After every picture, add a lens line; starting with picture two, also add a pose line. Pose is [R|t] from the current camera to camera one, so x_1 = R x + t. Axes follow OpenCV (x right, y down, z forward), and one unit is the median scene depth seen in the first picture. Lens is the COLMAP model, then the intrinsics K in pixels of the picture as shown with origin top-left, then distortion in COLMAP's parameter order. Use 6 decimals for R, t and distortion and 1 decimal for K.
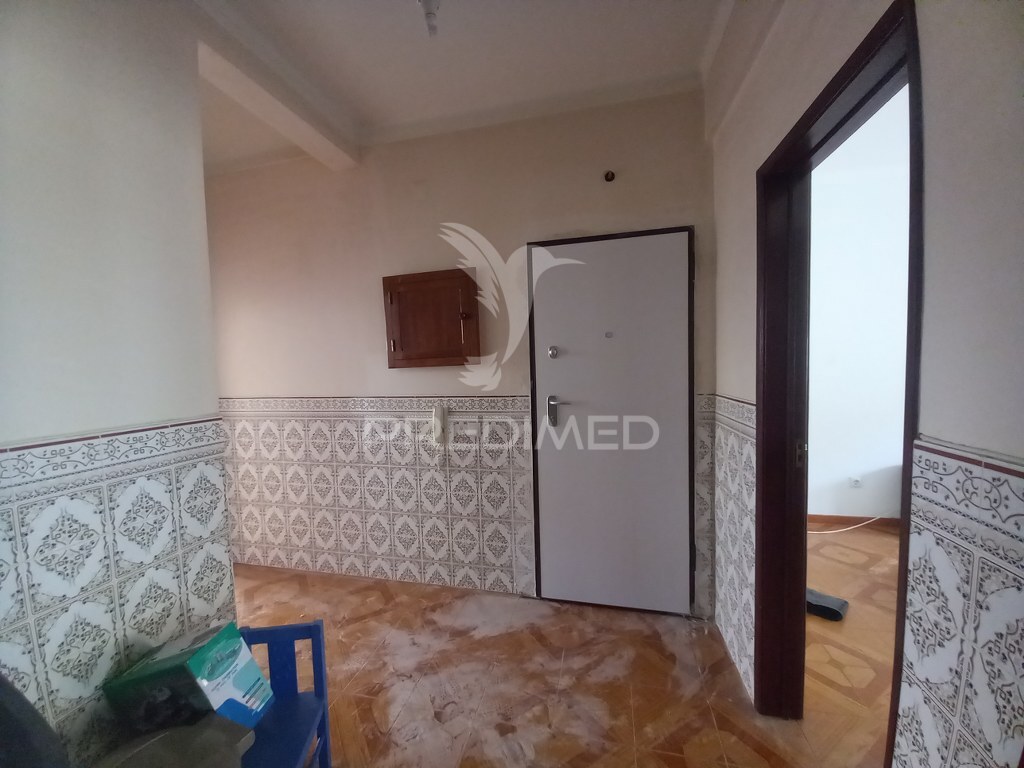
lens RADIAL K [[403.4, 0, 506.8], [0, 403.4, 385.7], [0, 0, 1]] dist [-0.001283, -0.005543]
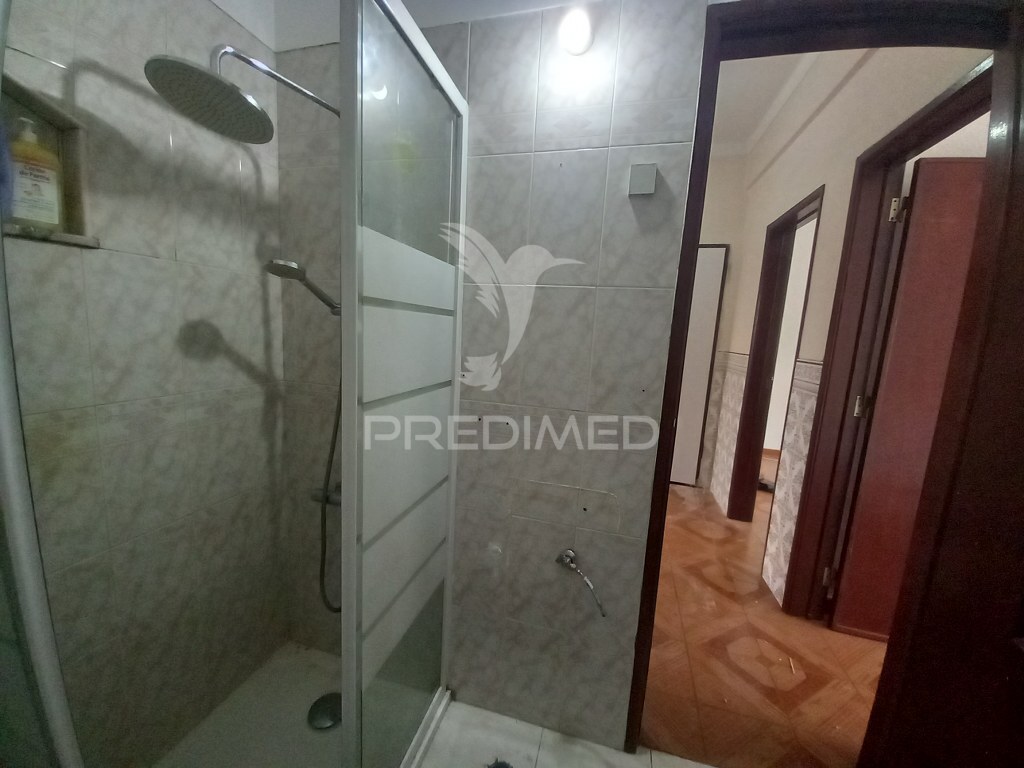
lens RADIAL K [[403.4, 0, 509.0], [0, 403.4, 386.4], [0, 0, 1]] dist [-0.001283, -0.005543]
pose [[0.995082, 0.095099, -0.027730, -0.321790], [-0.092376, 0.991926, 0.086891, 0.100951], [0.035769, -0.083902, 0.995832, -0.693999]]
